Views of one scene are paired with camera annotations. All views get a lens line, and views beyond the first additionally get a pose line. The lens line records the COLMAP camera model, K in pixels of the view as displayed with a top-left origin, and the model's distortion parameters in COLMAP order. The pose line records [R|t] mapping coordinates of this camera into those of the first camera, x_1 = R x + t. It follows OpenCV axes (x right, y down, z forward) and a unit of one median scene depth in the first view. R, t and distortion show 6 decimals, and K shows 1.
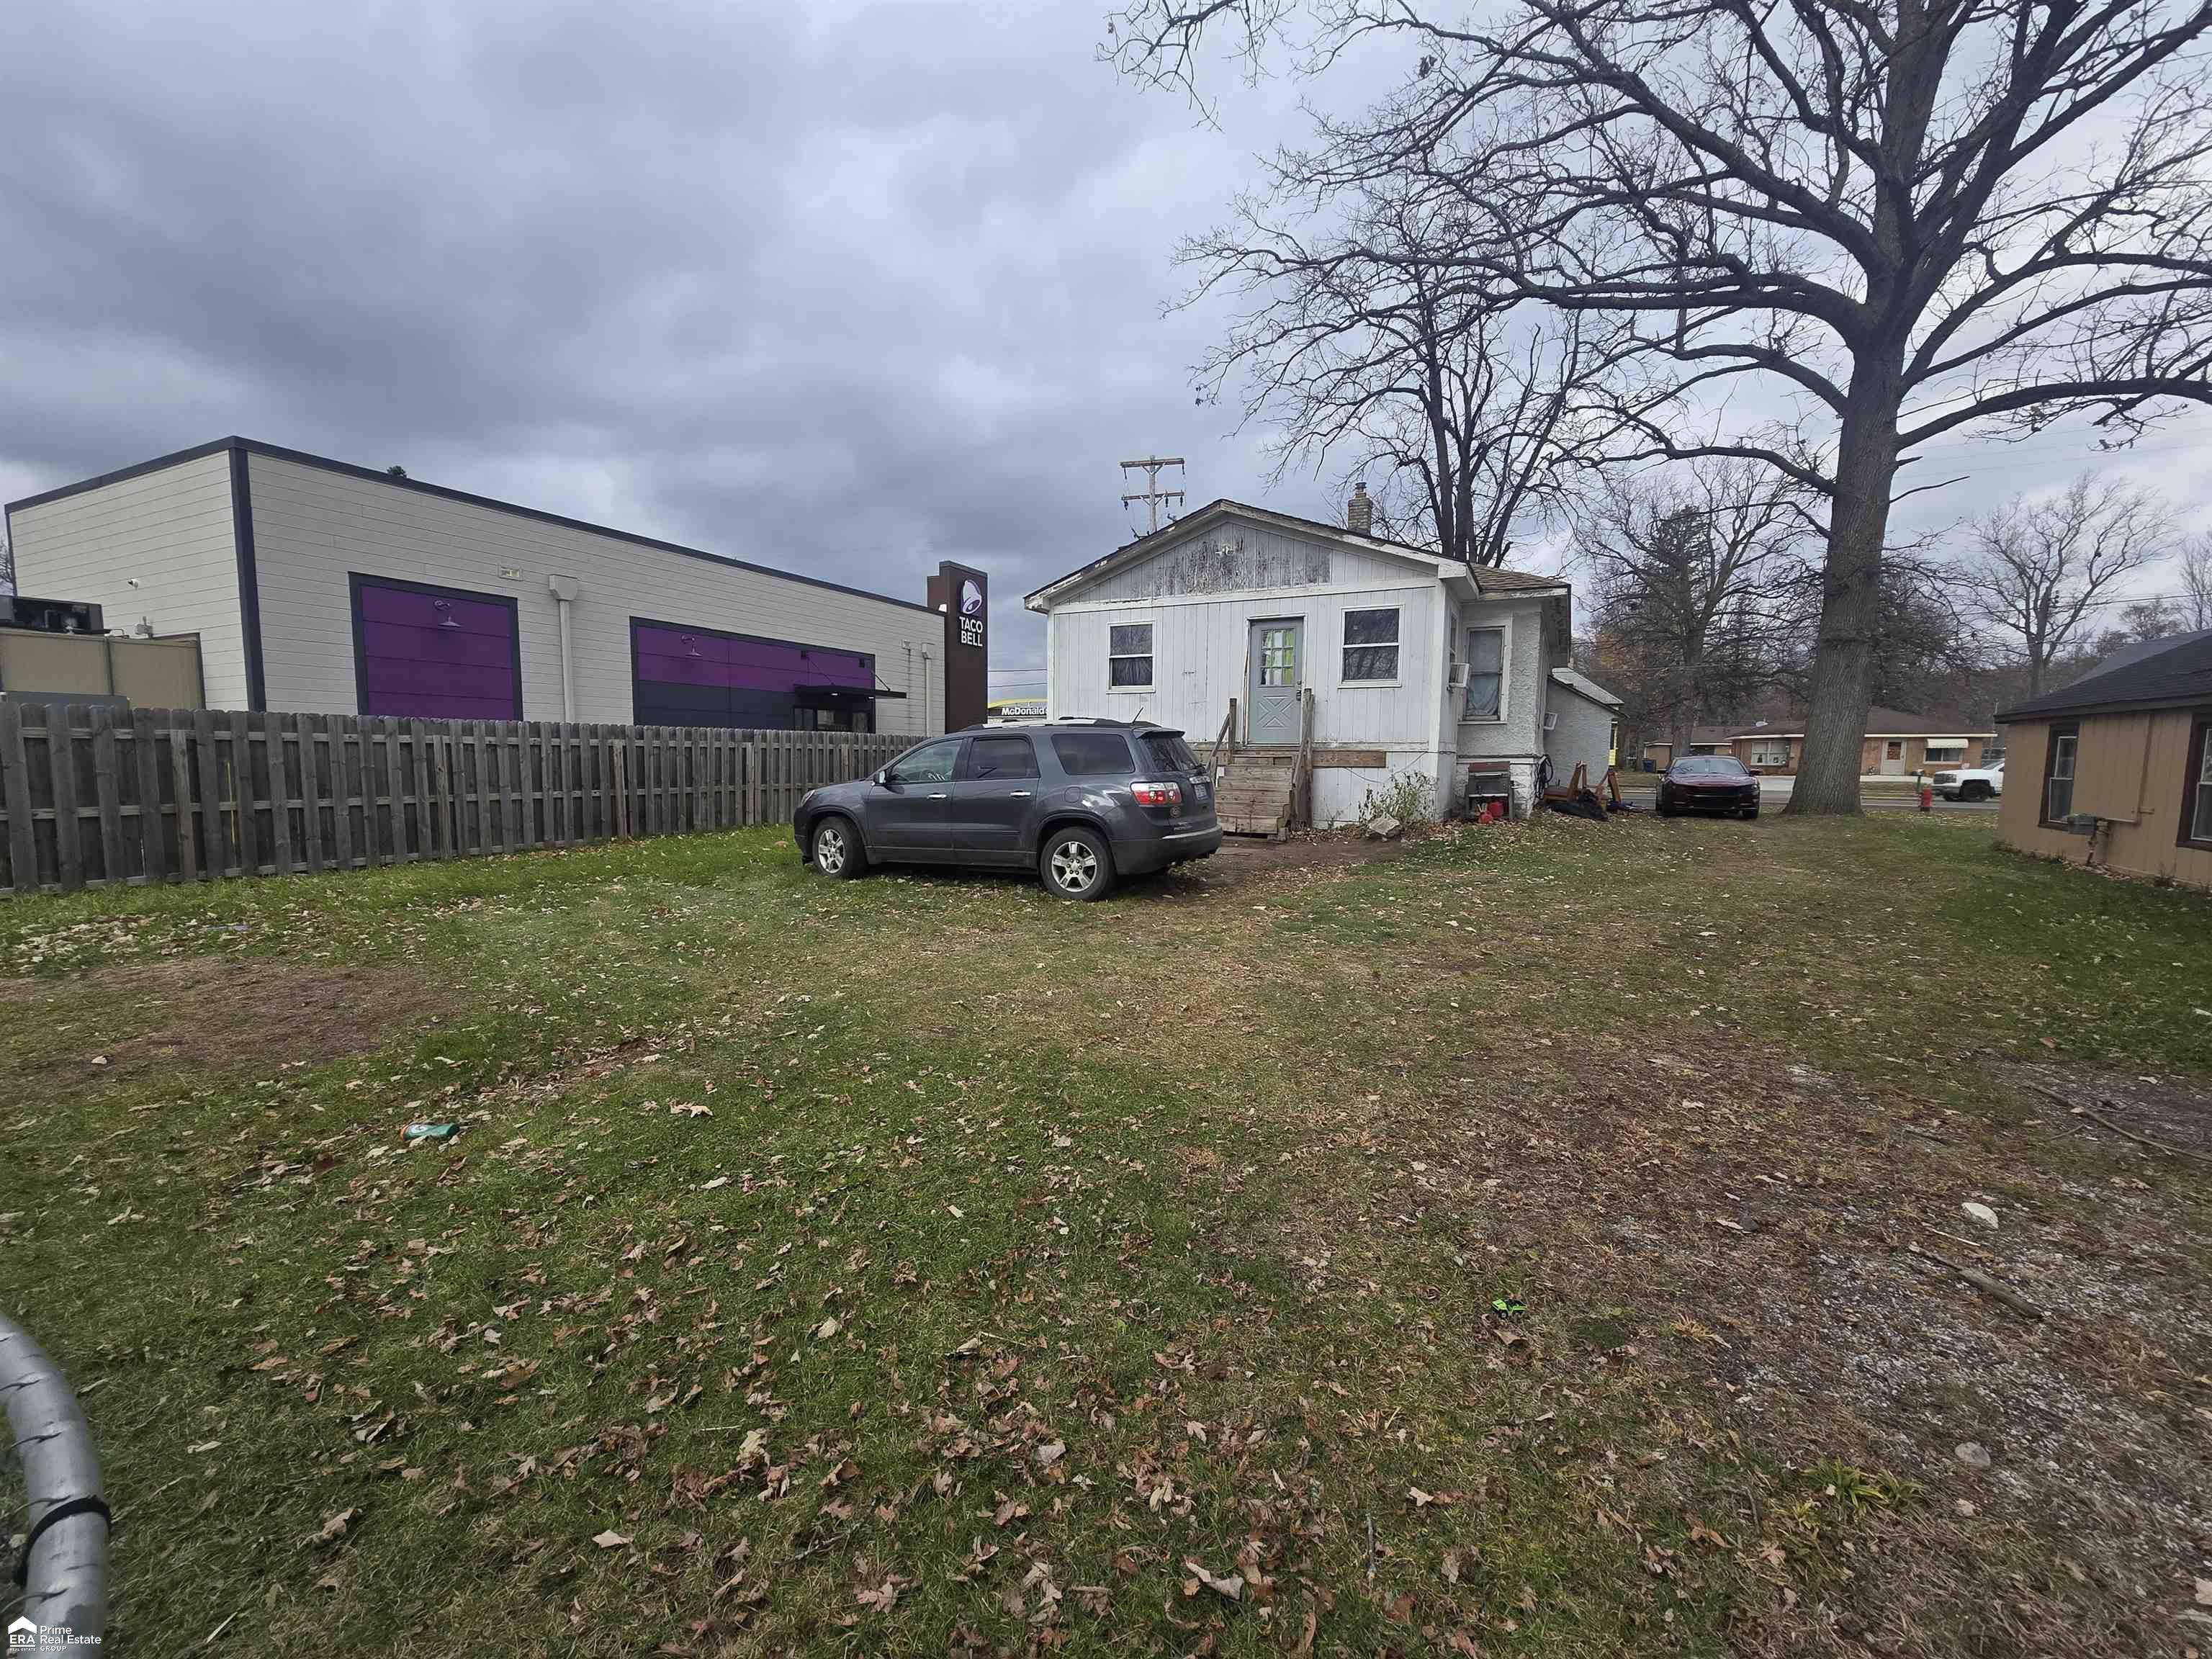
lens RADIAL K [[883.1, 0, 1108.6], [0, 883.1, 831.1], [0, 0, 1]] dist [-0.000680, 0.000510]
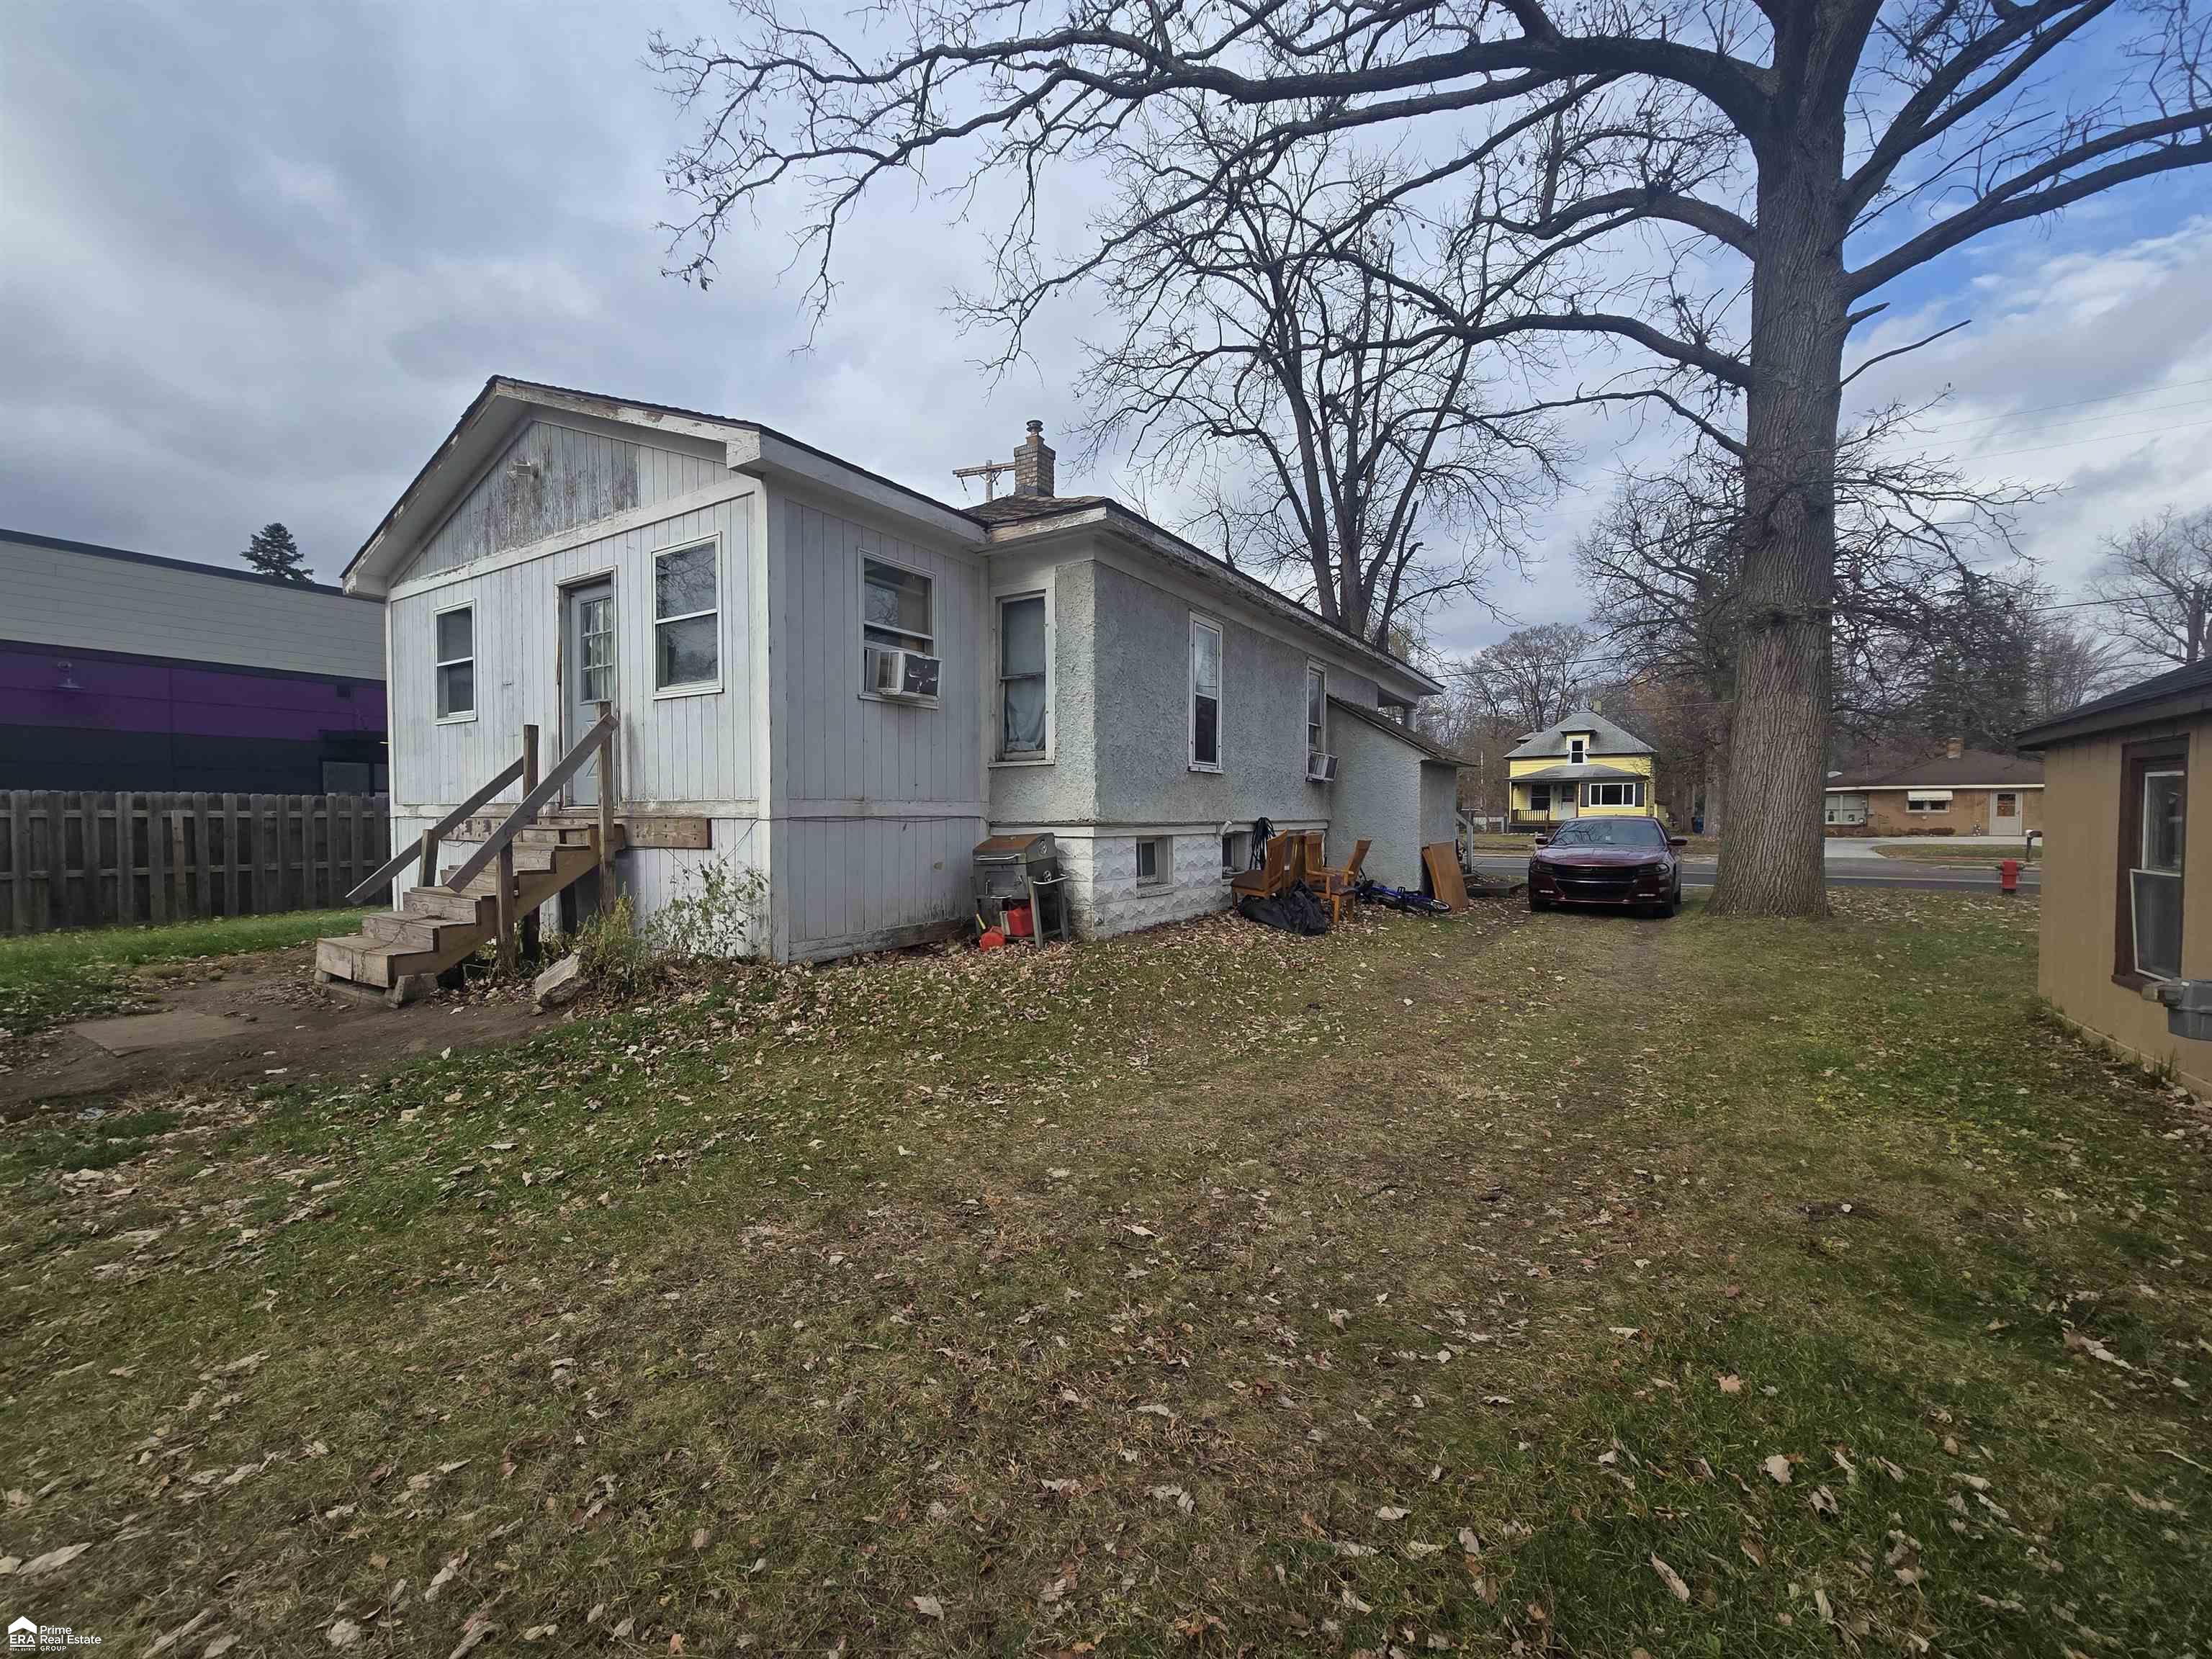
lens RADIAL K [[887.9, 0, 1106.0], [0, 887.9, 829.5], [0, 0, 1]] dist [-0.001520, -0.000437]
pose [[0.995566, -0.006168, -0.093861, 0.321178], [-0.000479, 0.997502, -0.070631, -0.025534], [0.094063, 0.070362, 0.993077, 0.276064]]
